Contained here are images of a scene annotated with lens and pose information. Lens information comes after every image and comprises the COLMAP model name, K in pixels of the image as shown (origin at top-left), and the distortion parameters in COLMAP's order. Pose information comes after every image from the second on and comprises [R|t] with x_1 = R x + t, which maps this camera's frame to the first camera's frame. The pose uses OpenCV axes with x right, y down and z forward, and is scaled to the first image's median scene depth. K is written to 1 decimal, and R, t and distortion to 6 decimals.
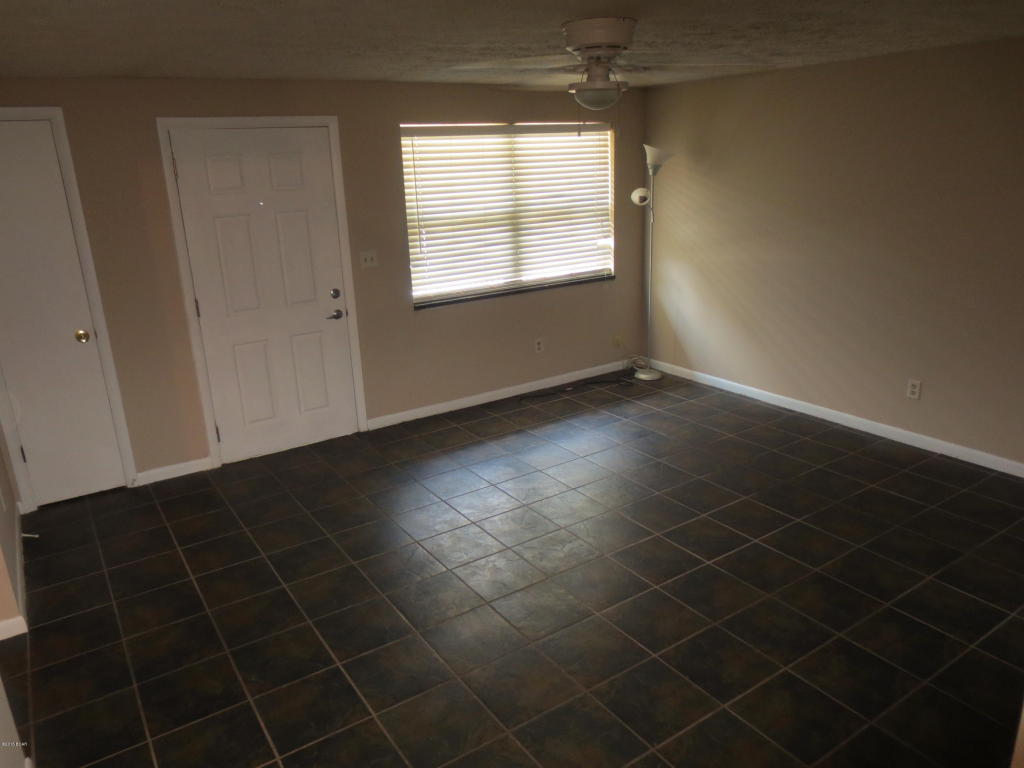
lens RADIAL K [[733.0, 0, 509.9], [0, 733.0, 384.8], [0, 0, 1]] dist [-0.030746, 0.020803]
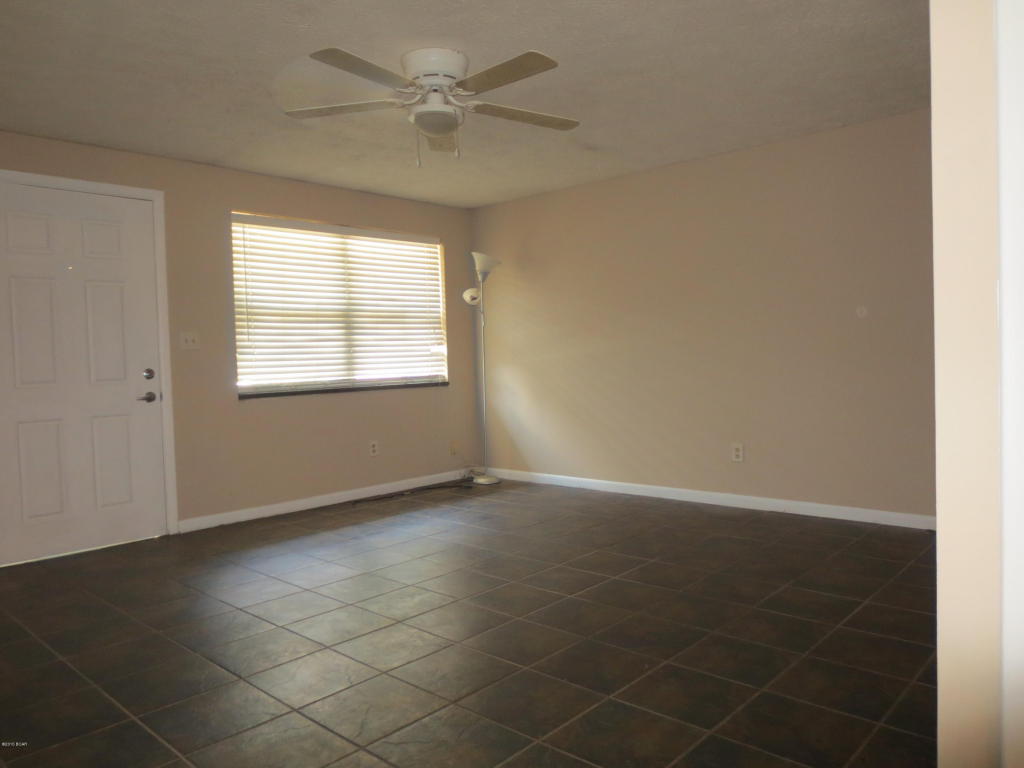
lens RADIAL K [[733.0, 0, 512.4], [0, 733.0, 381.1], [0, 0, 1]] dist [-0.030746, 0.020803]
pose [[0.970854, 0.000173, 0.239670, -0.015329], [0.065492, 0.961750, -0.265986, 0.142849], [-0.230549, 0.273930, 0.933707, 0.046080]]
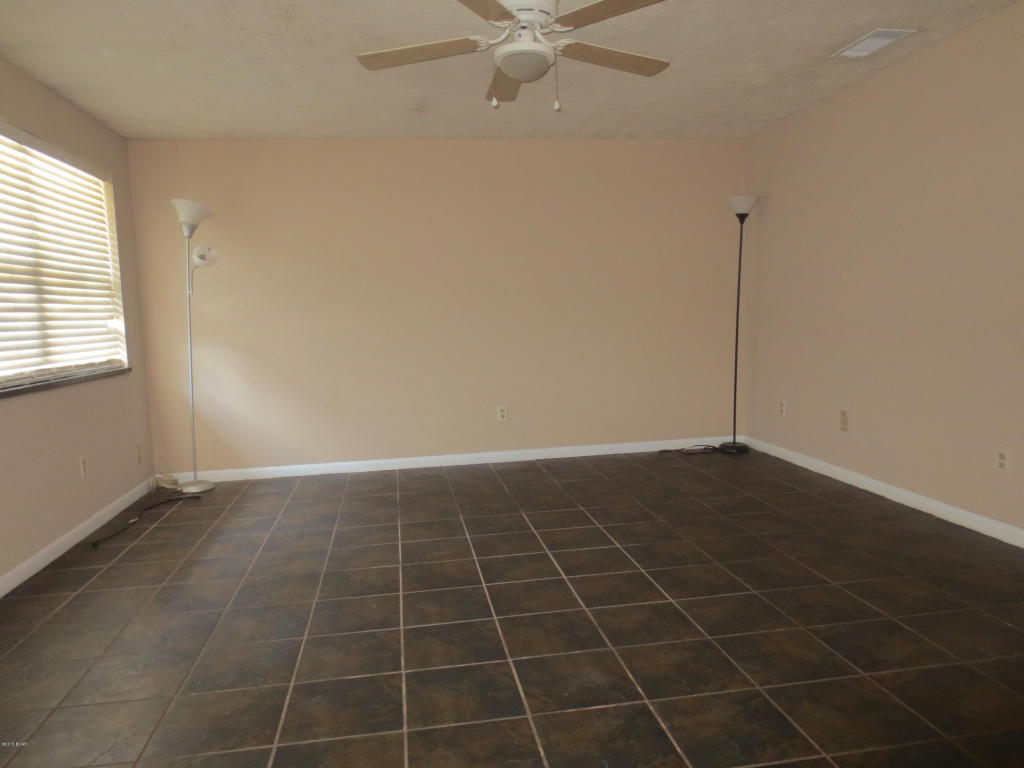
lens RADIAL K [[733.0, 0, 508.8], [0, 733.0, 390.0], [0, 0, 1]] dist [-0.030746, 0.020803]
pose [[0.423225, -0.074238, 0.902978, -0.430381], [0.293970, 0.953970, -0.059354, 0.036766], [-0.857007, 0.290569, 0.425568, 0.408915]]
